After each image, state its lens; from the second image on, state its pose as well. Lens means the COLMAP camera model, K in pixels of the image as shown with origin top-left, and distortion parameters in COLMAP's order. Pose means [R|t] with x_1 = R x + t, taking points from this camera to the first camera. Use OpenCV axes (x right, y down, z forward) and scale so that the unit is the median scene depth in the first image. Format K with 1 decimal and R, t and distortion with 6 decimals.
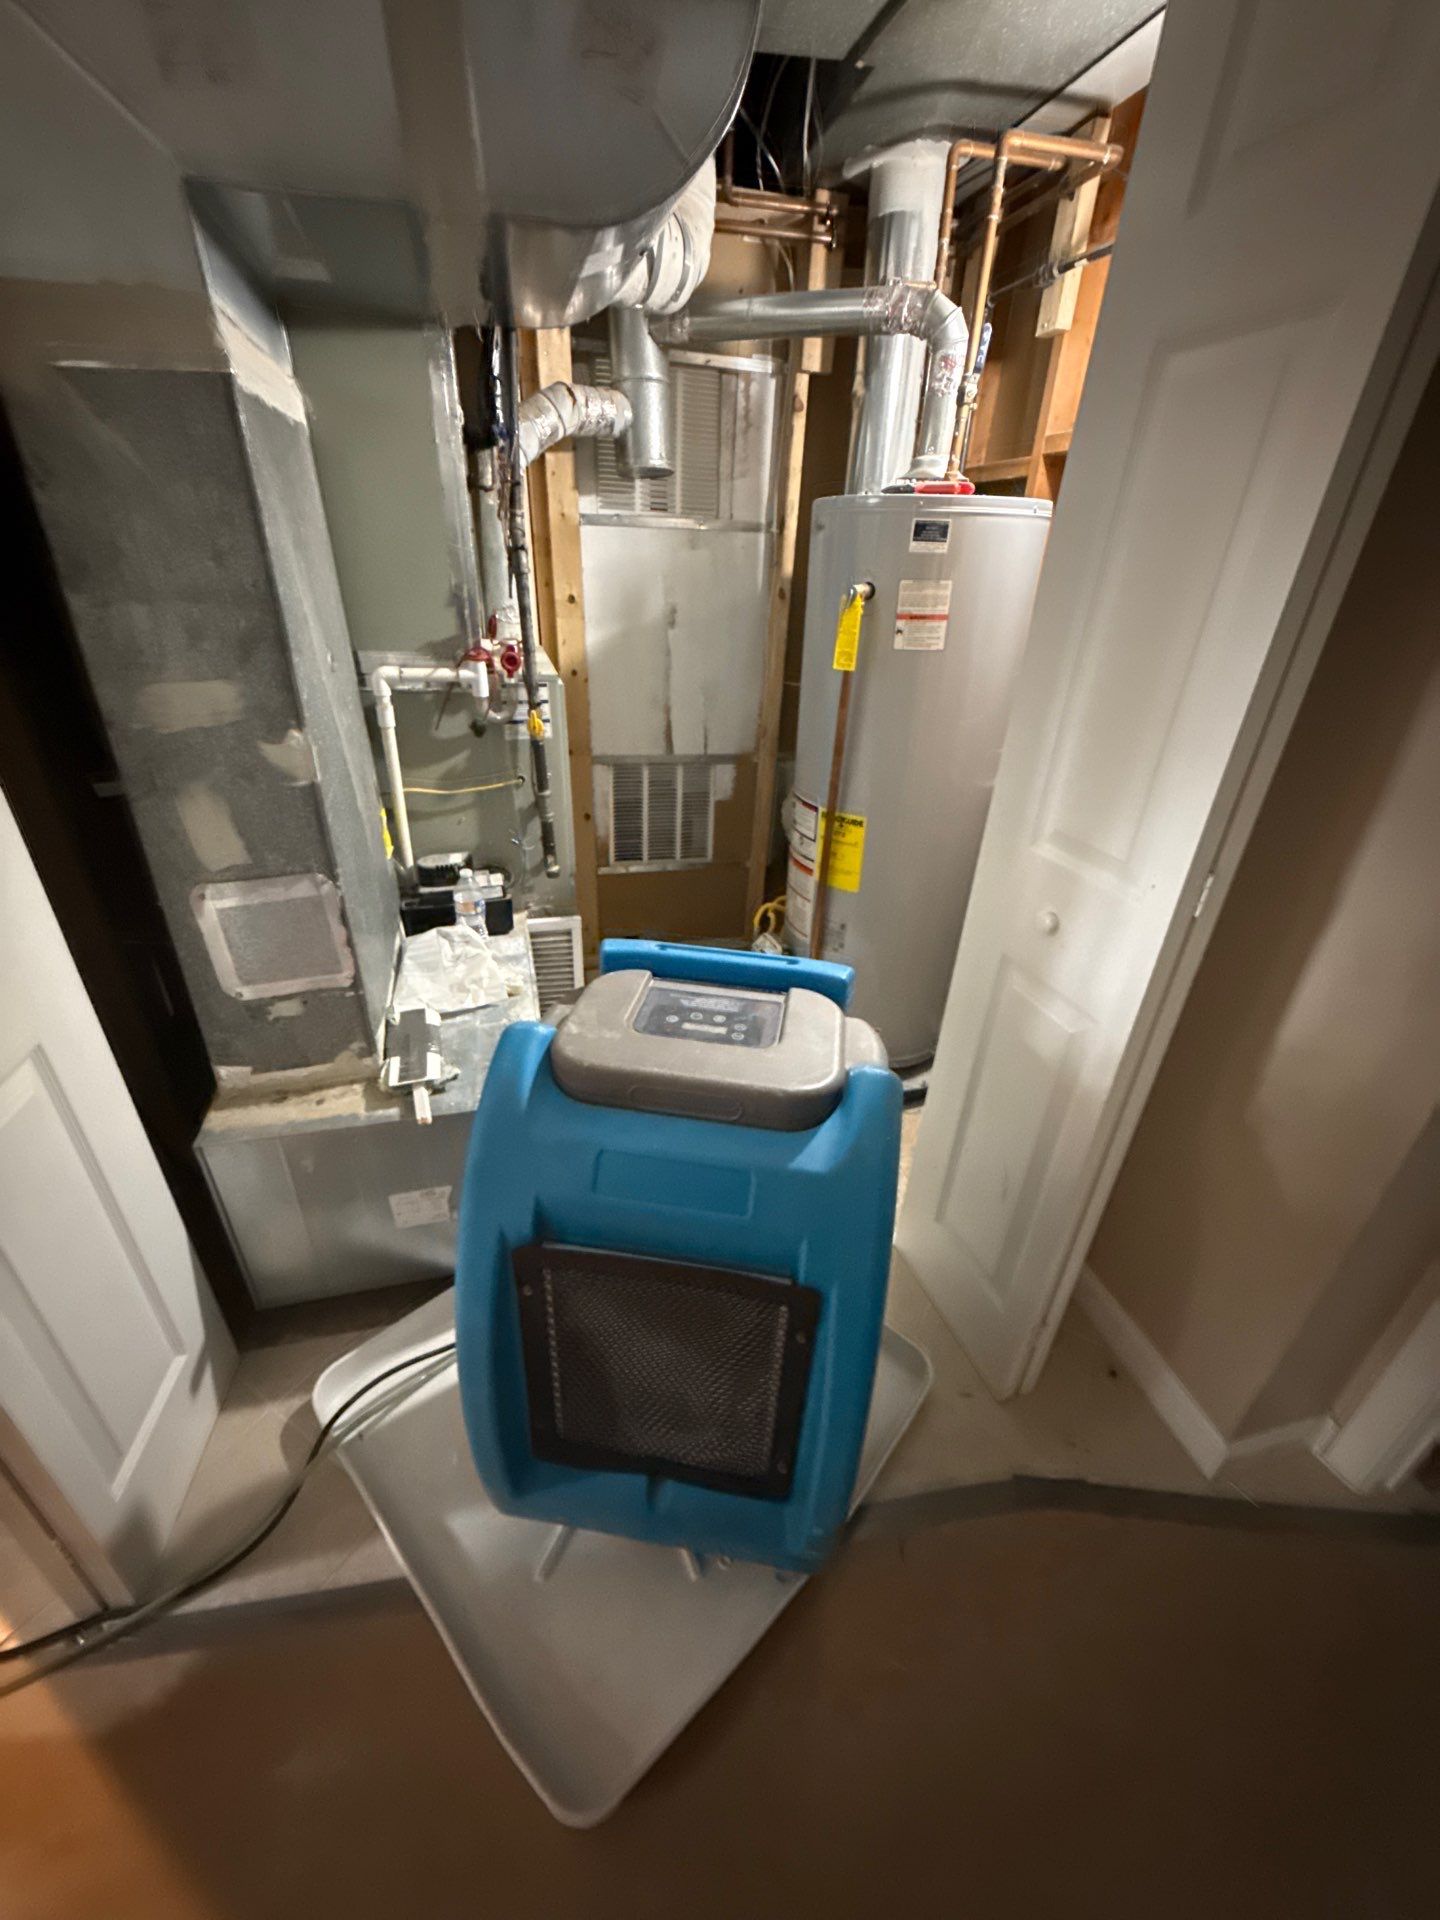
lens RADIAL K [[764.0, 0, 724.1], [0, 764.0, 965.9], [0, 0, 1]] dist [-0.000925, 0.000128]
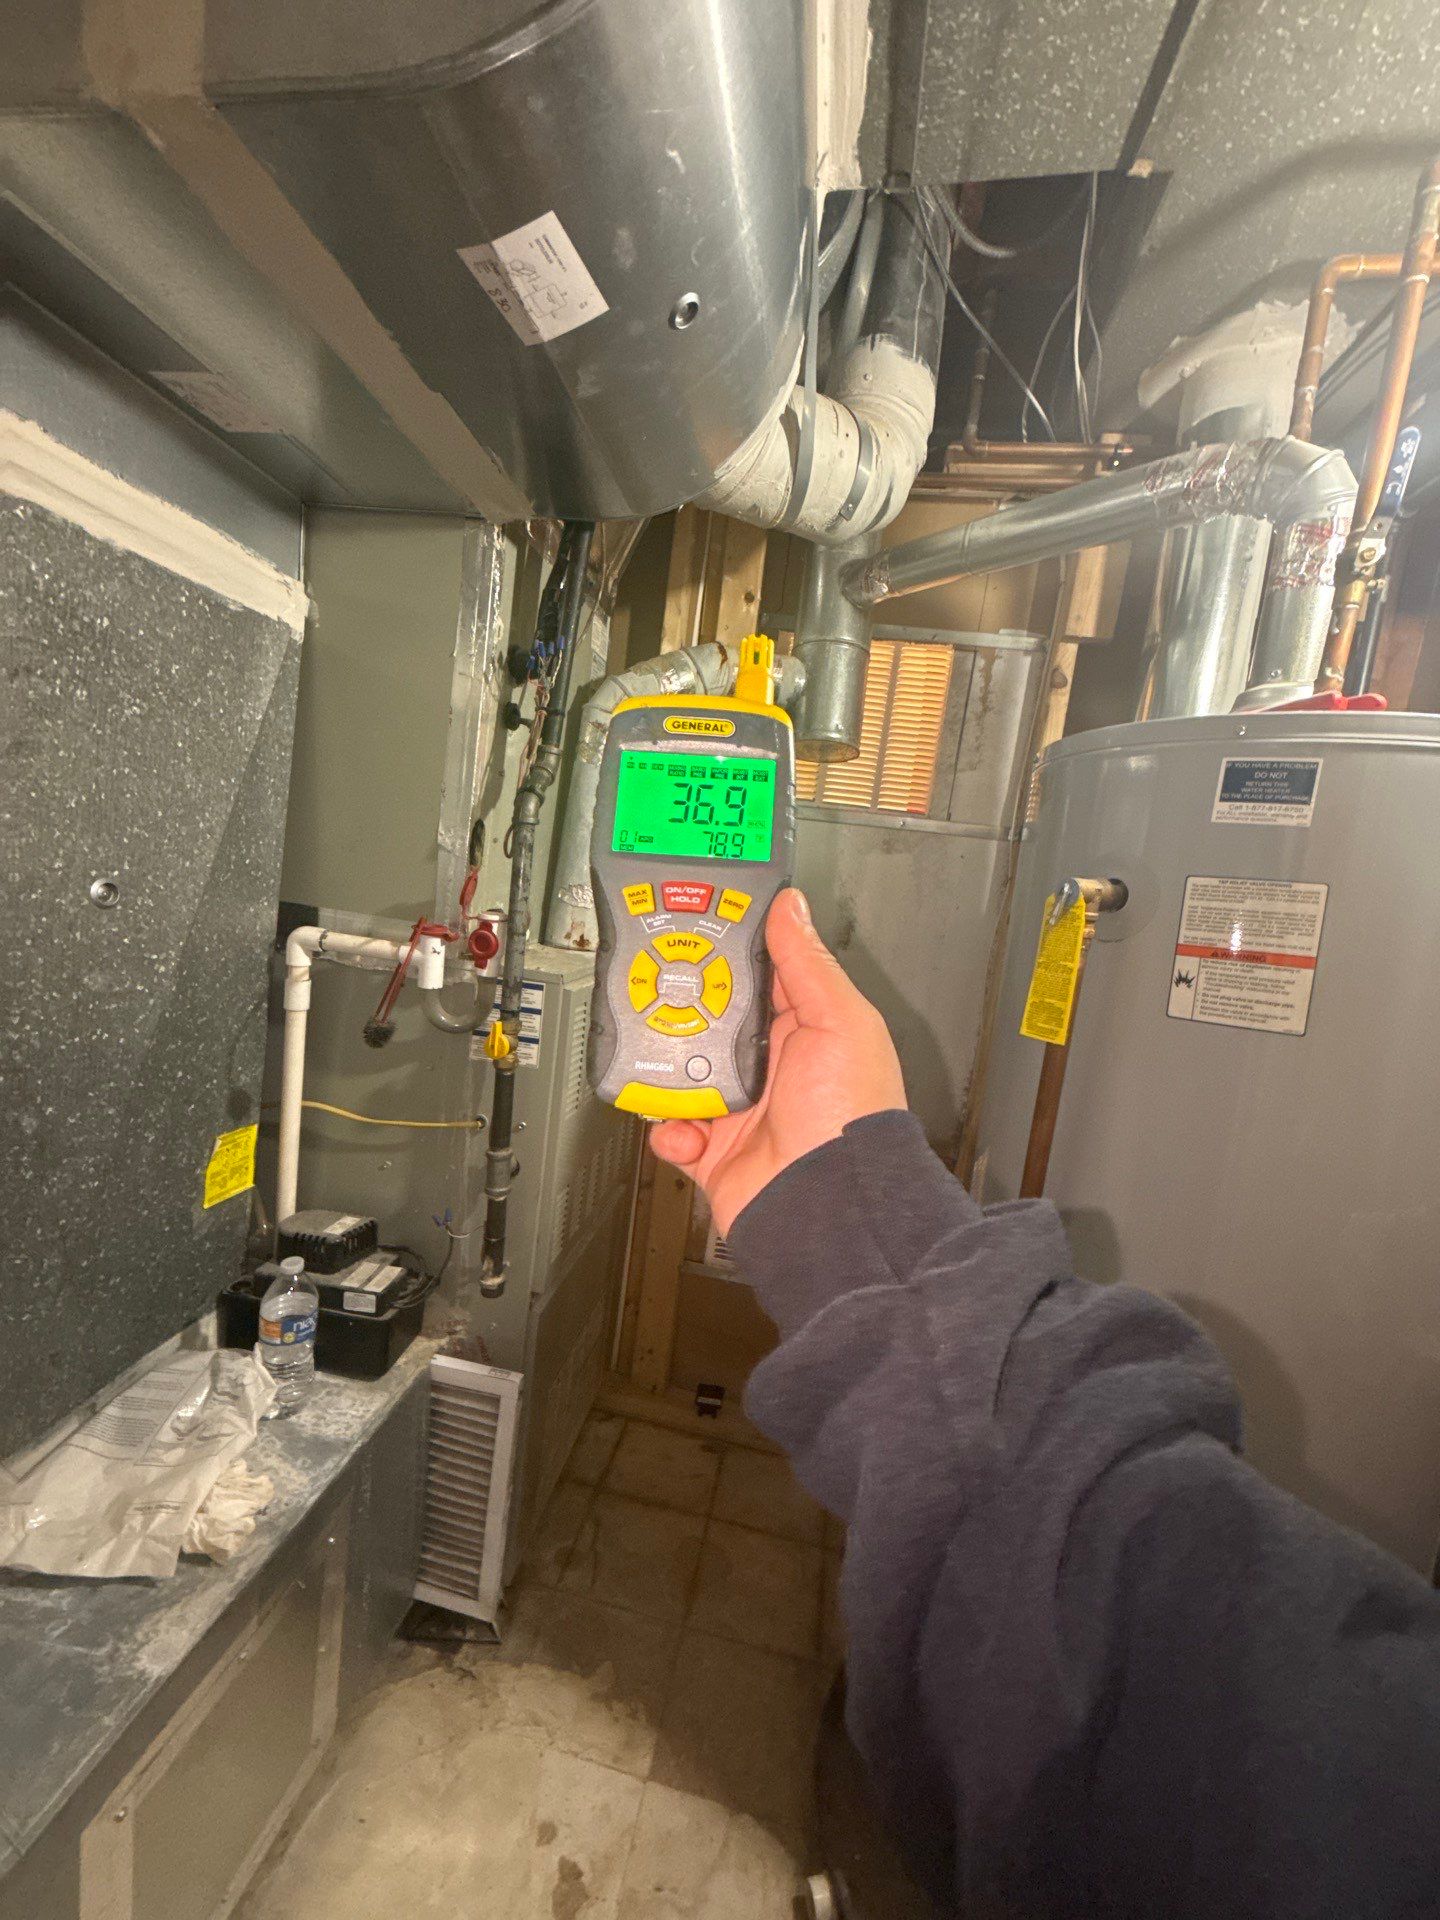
lens RADIAL K [[768.2, 0, 722.4], [0, 768.2, 960.6], [0, 0, 1]] dist [0.000634, 0.000528]
pose [[0.909522, 0.118957, -0.398270, 0.154647], [-0.272450, 0.894249, -0.355090, -0.204989], [0.313912, 0.431471, 0.845749, 0.505992]]
